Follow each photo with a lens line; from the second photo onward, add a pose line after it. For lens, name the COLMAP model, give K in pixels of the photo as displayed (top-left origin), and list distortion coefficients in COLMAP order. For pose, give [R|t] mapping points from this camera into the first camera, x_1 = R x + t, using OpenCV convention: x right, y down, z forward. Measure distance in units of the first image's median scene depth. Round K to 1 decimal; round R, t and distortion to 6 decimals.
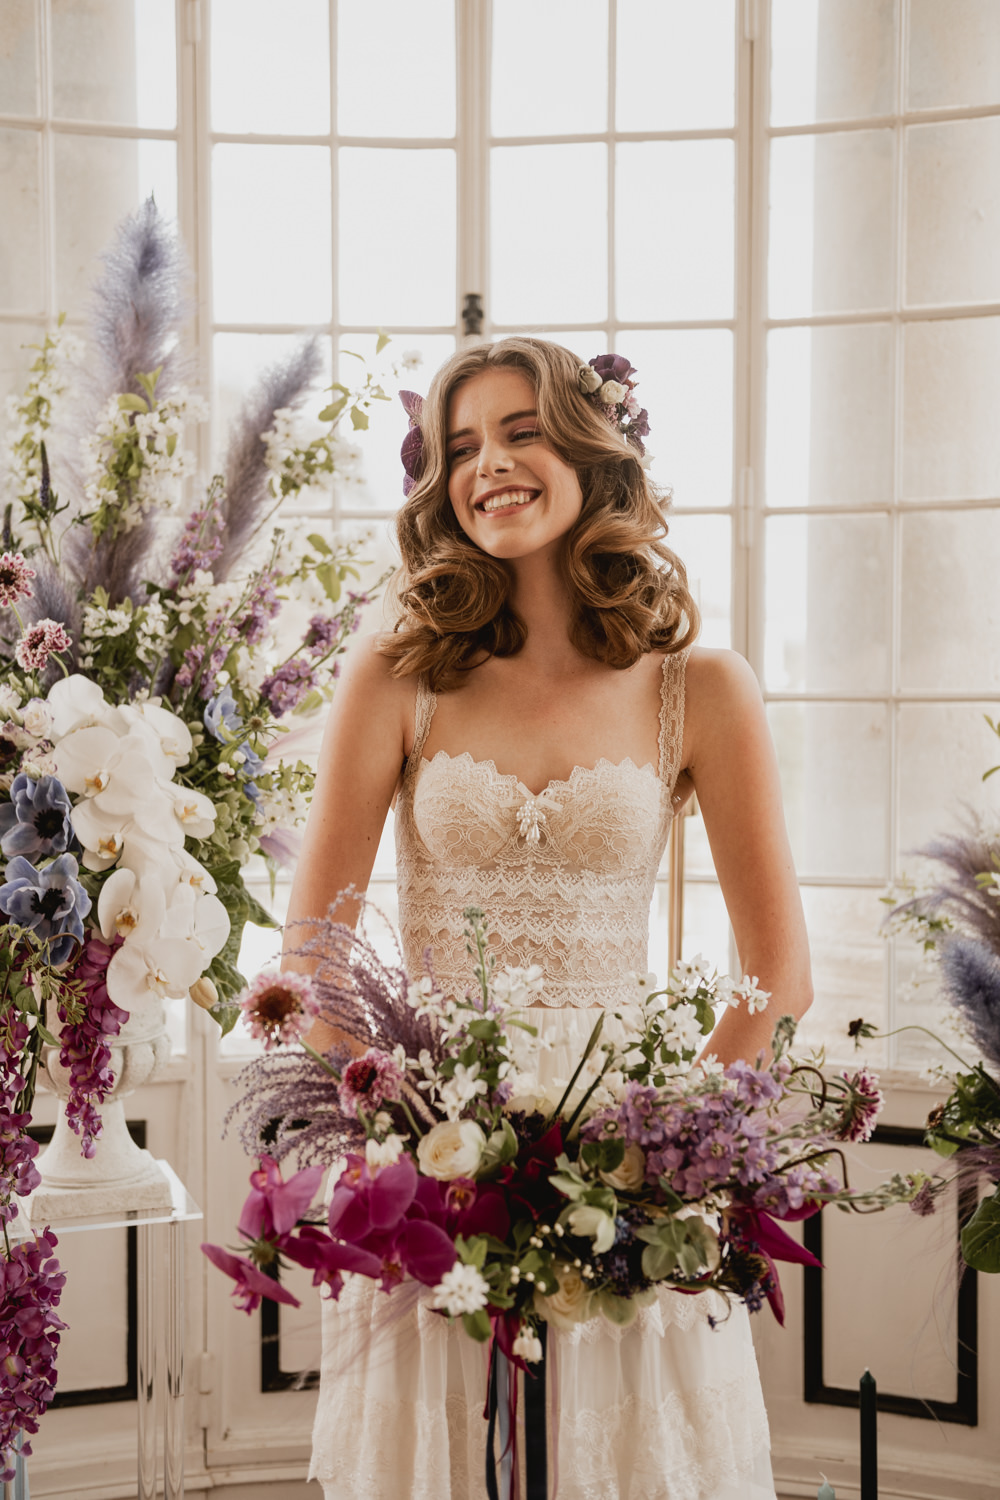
lens RADIAL K [[1877.4, 0, 493.3], [0, 1877.4, 744.2], [0, 0, 1]] dist [0.037056, 0.000000]
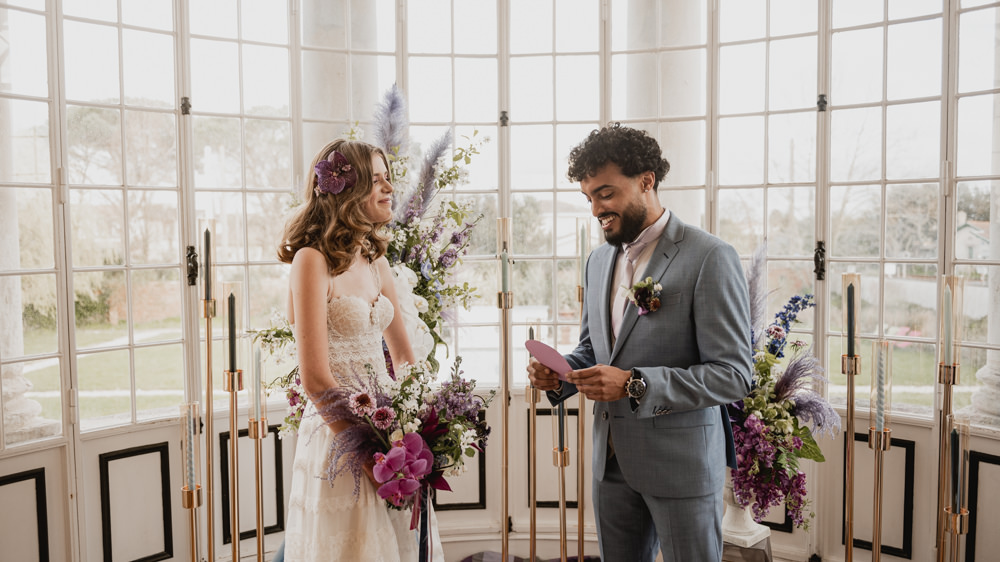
lens RADIAL K [[793.6, 0, 500.8], [0, 793.6, 276.2], [0, 0, 1]] dist [-0.021768, -0.000616]
pose [[0.999474, -0.009674, 0.030939, -0.065089], [0.009207, 0.999842, 0.015207, -0.020353], [-0.031082, -0.014915, 0.999406, -0.188363]]
